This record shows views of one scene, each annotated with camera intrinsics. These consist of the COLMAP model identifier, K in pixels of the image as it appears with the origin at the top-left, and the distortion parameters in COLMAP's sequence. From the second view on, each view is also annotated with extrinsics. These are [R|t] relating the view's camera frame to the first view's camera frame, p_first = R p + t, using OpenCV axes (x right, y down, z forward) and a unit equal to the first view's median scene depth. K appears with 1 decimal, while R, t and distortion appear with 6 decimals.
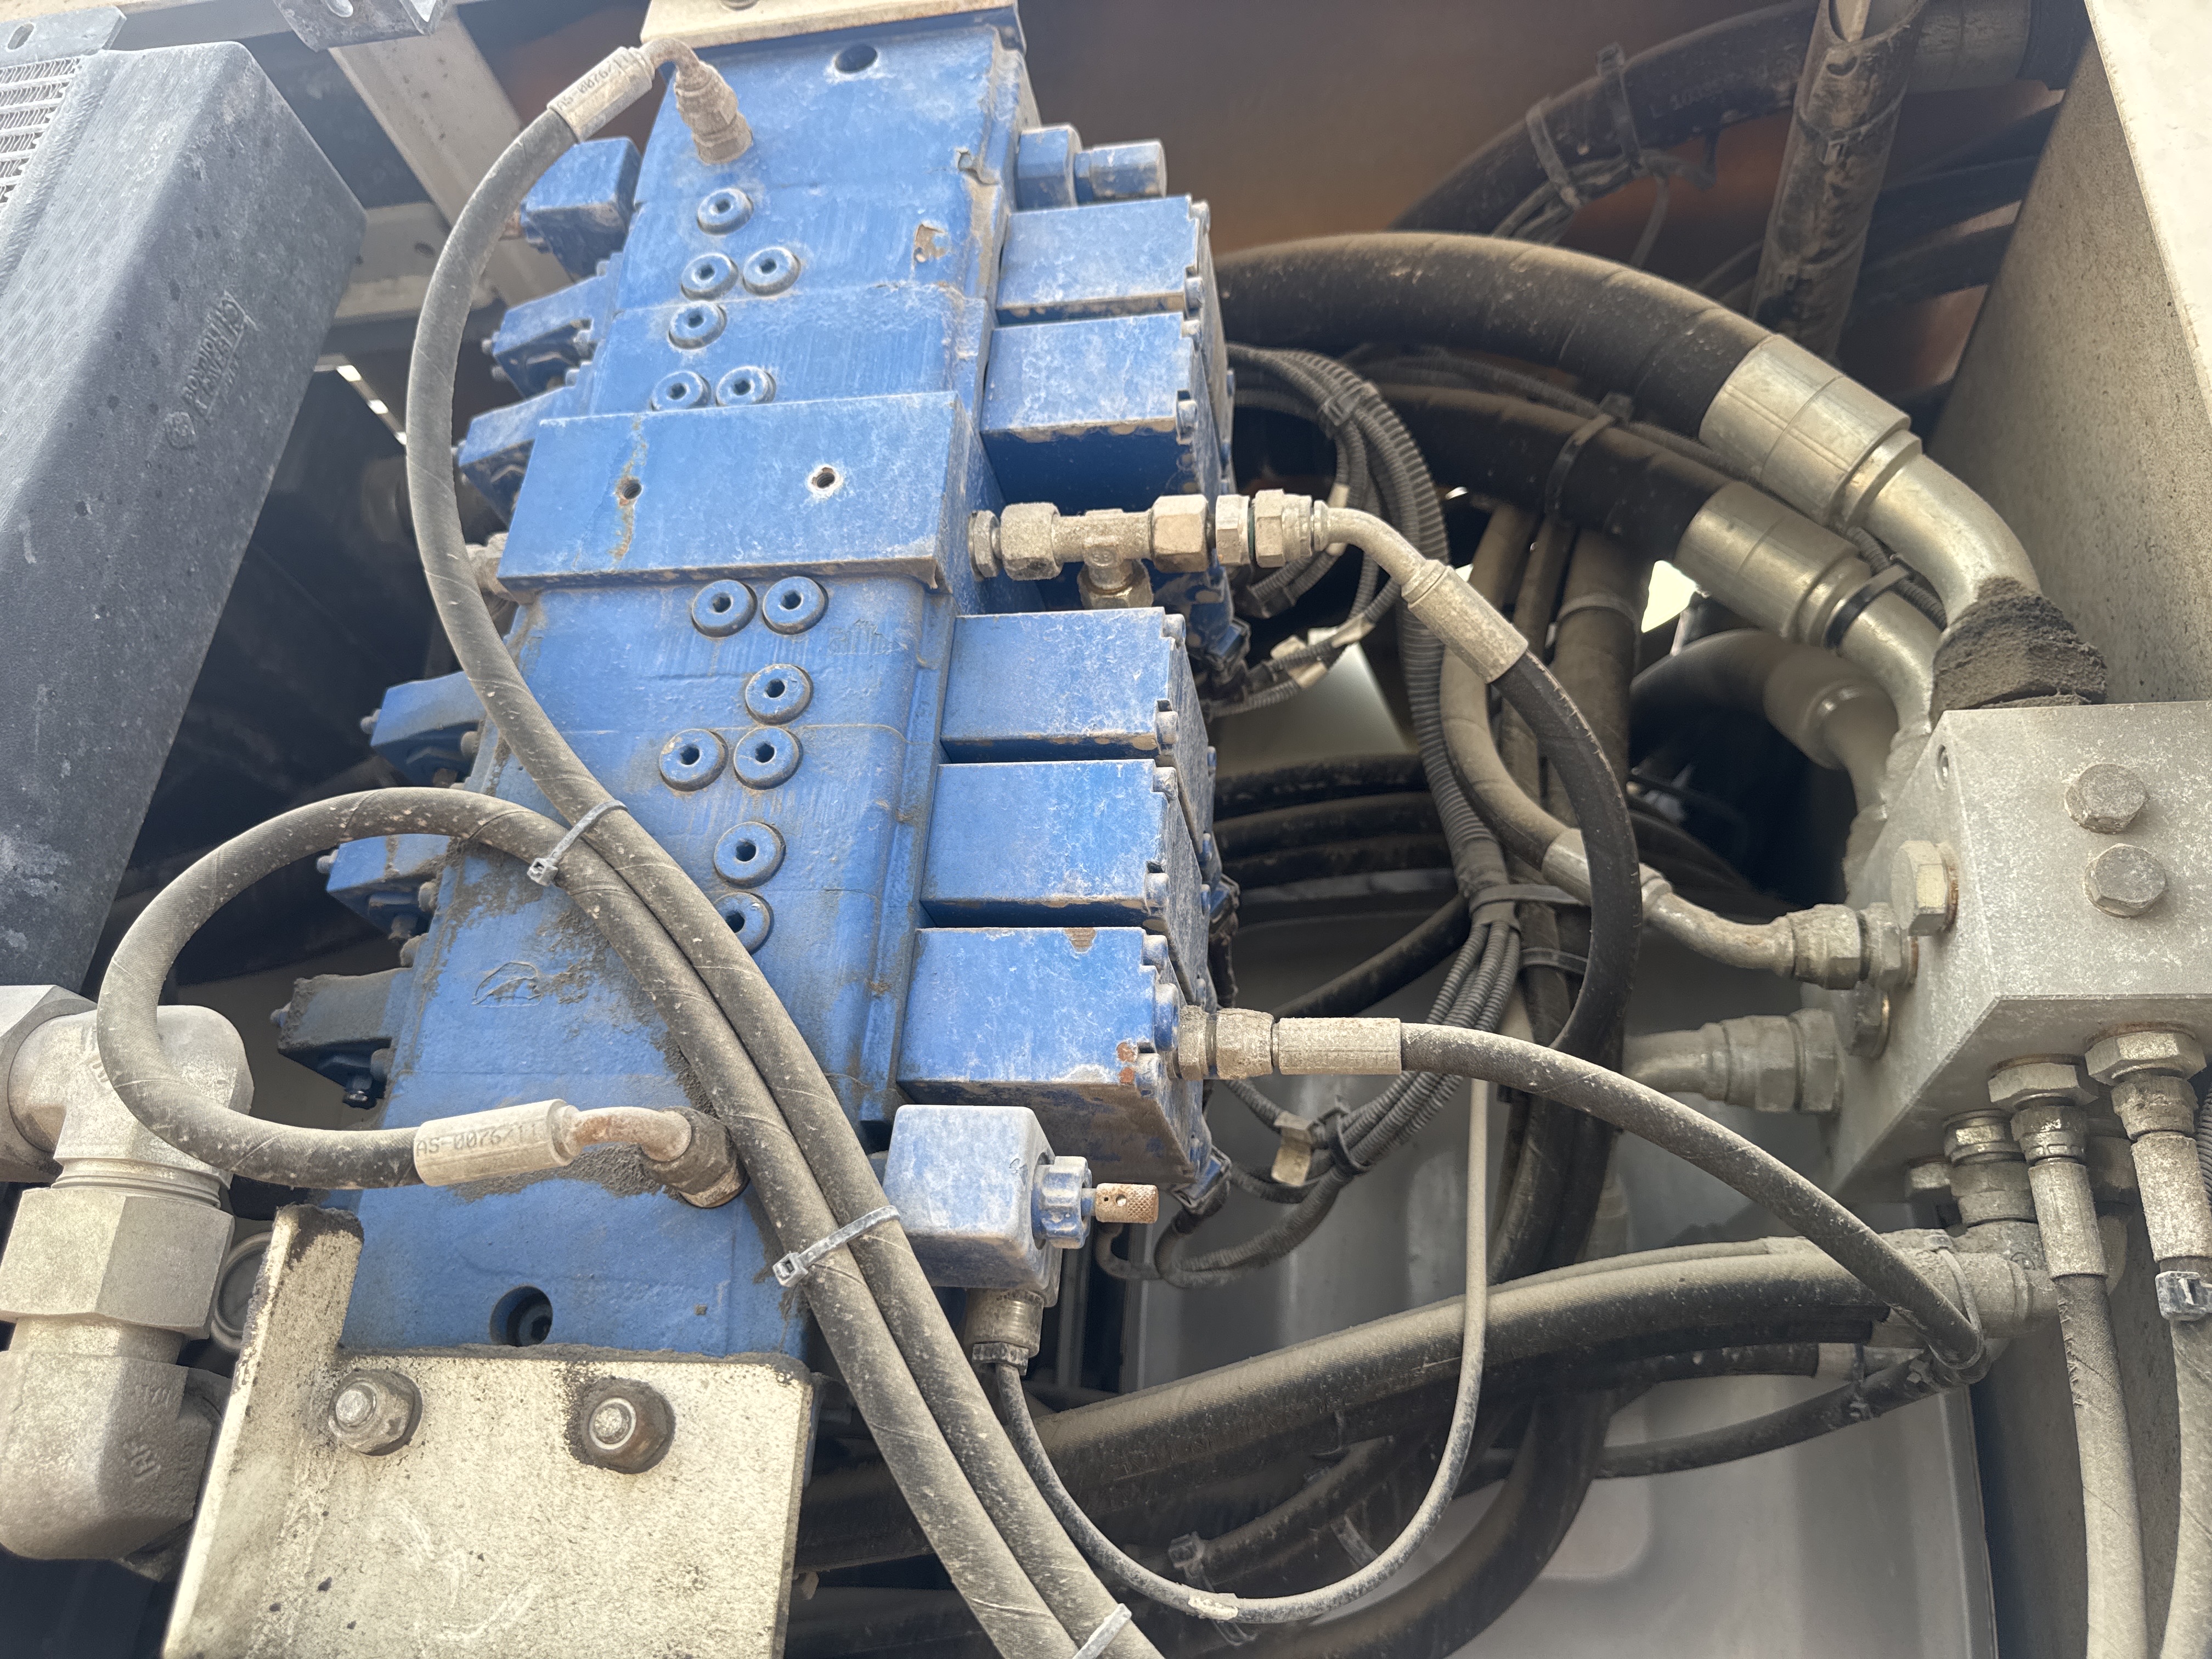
lens RADIAL K [[1656.9, 0, 1105.5], [0, 1656.9, 841.2], [0, 0, 1]] dist [0.082574, -0.013039]
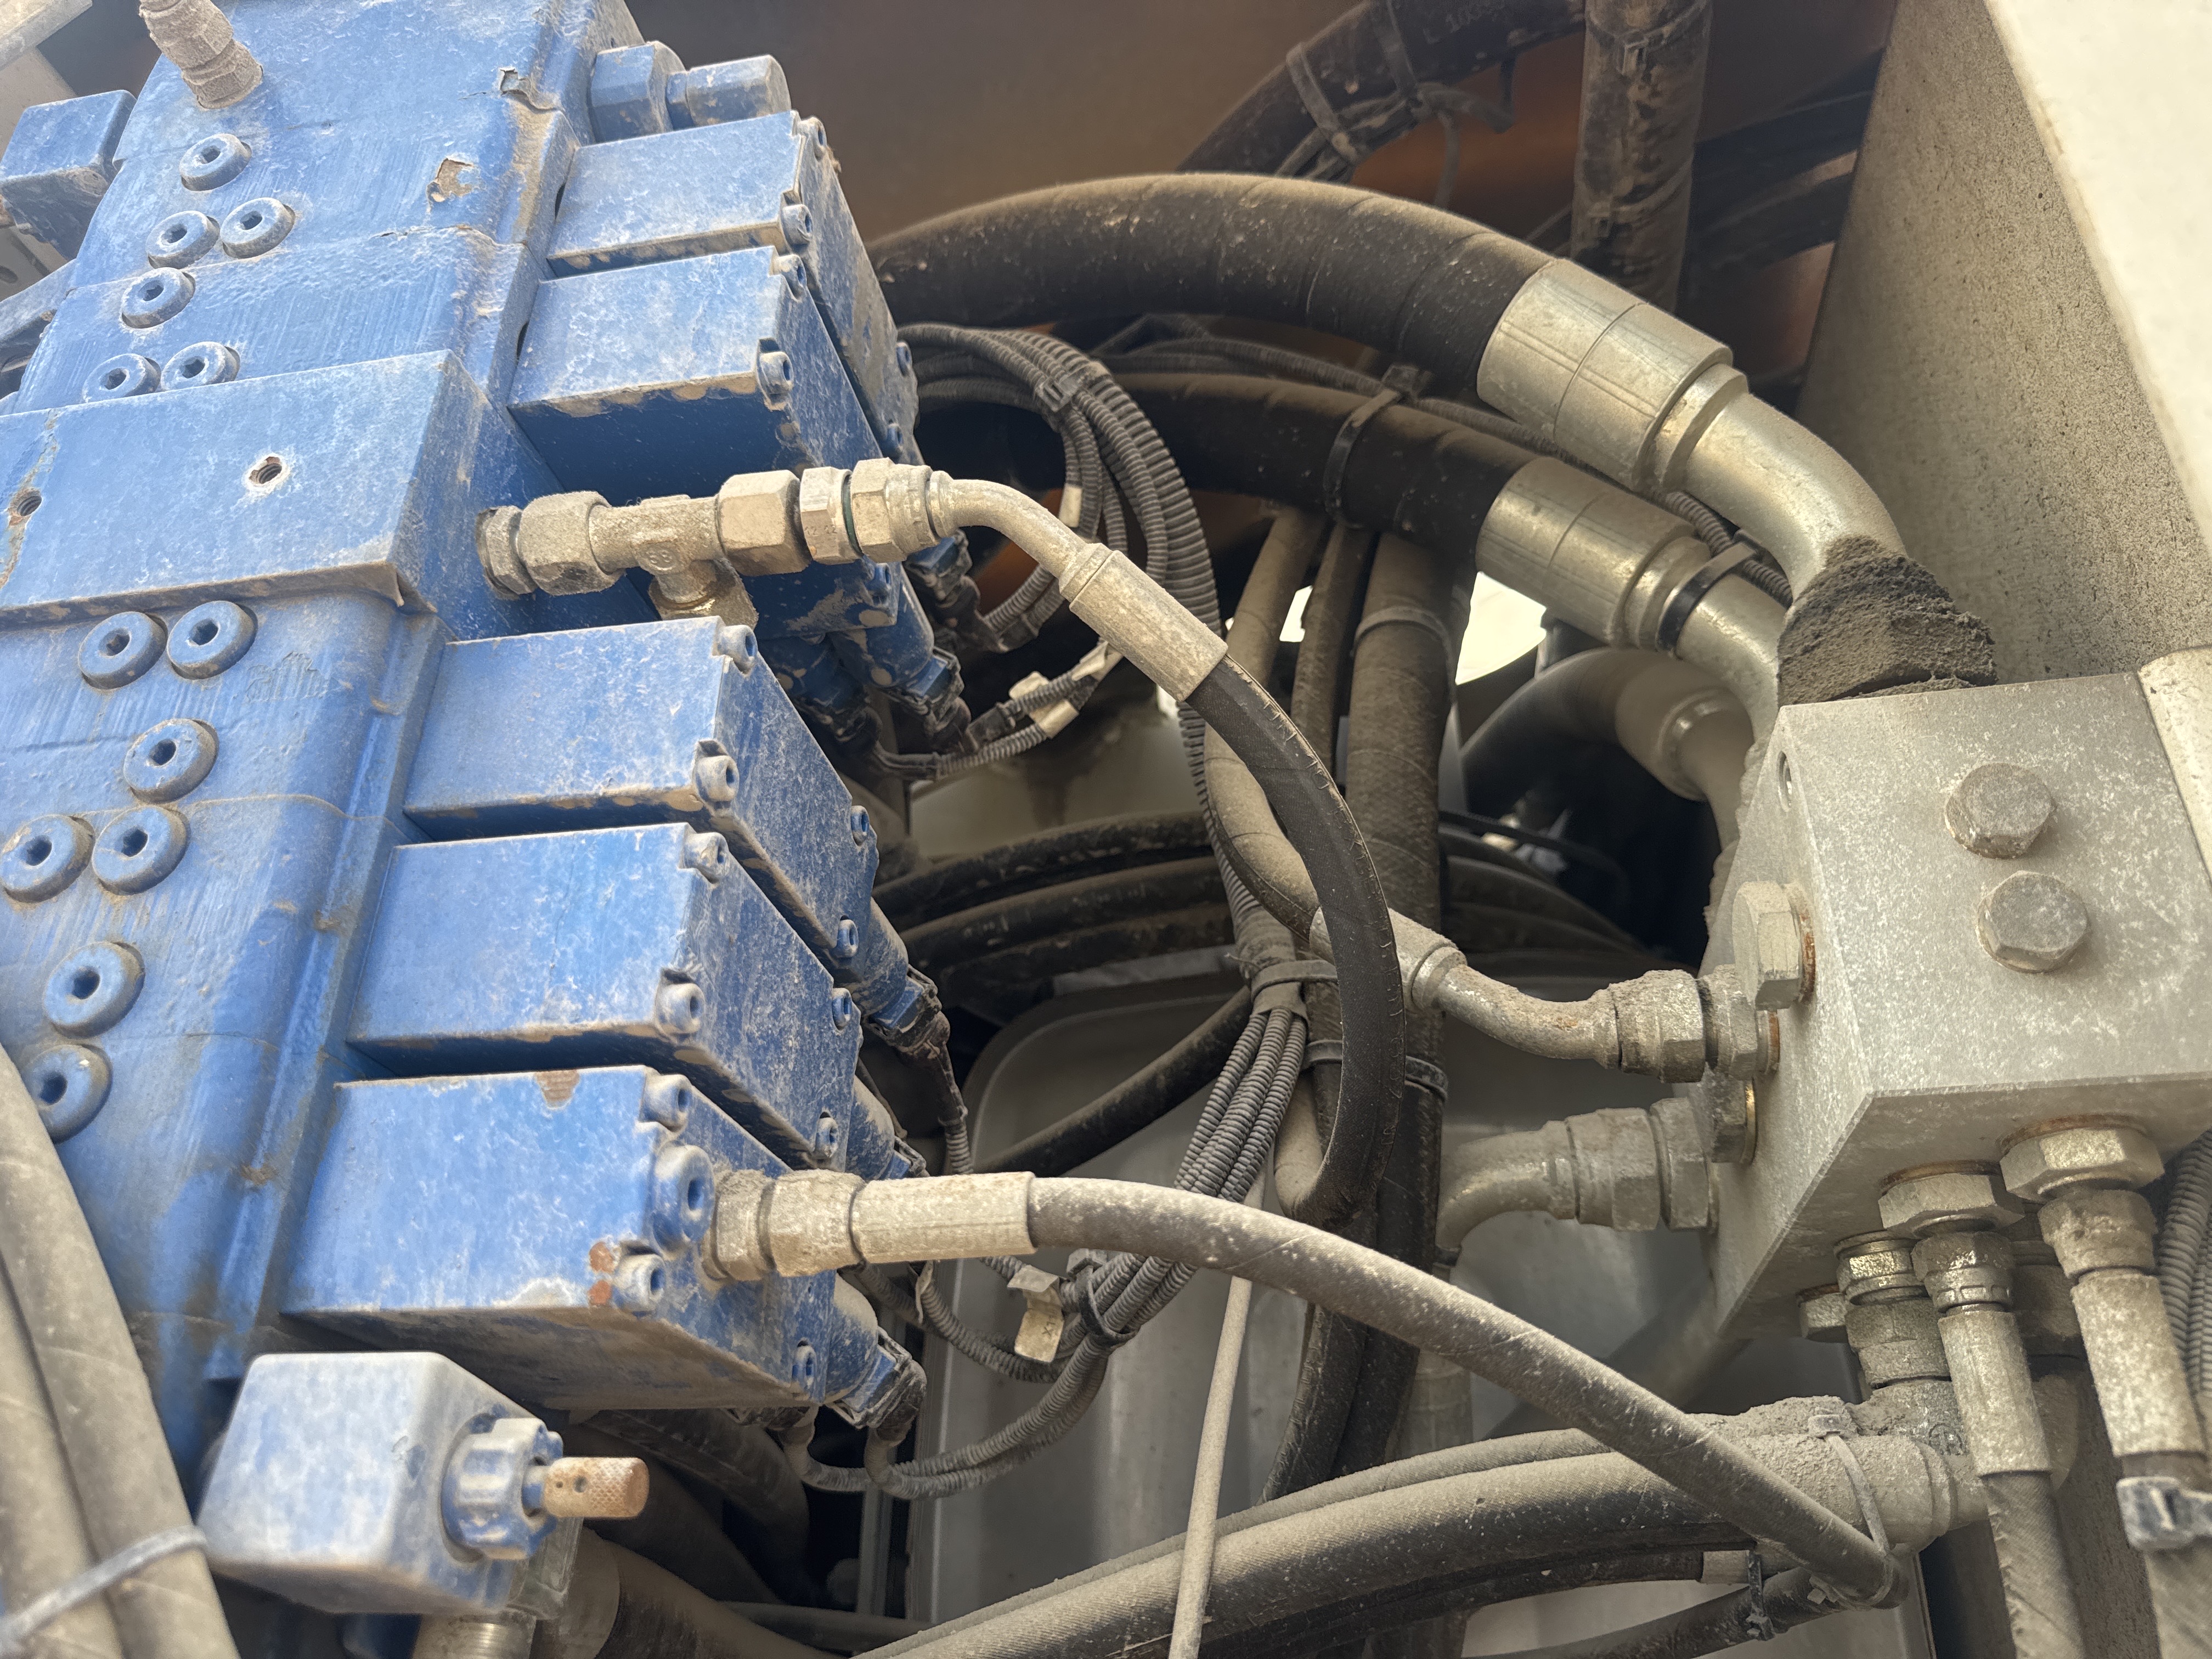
lens RADIAL K [[1568.3, 0, 1104.9], [0, 1568.3, 855.9], [0, 0, 1]] dist [0.066813, -0.025821]
pose [[0.998579, -0.052949, -0.006117, 0.187860], [0.052659, 0.997790, -0.040532, 0.001710], [0.008249, 0.040152, 0.999160, 0.282451]]
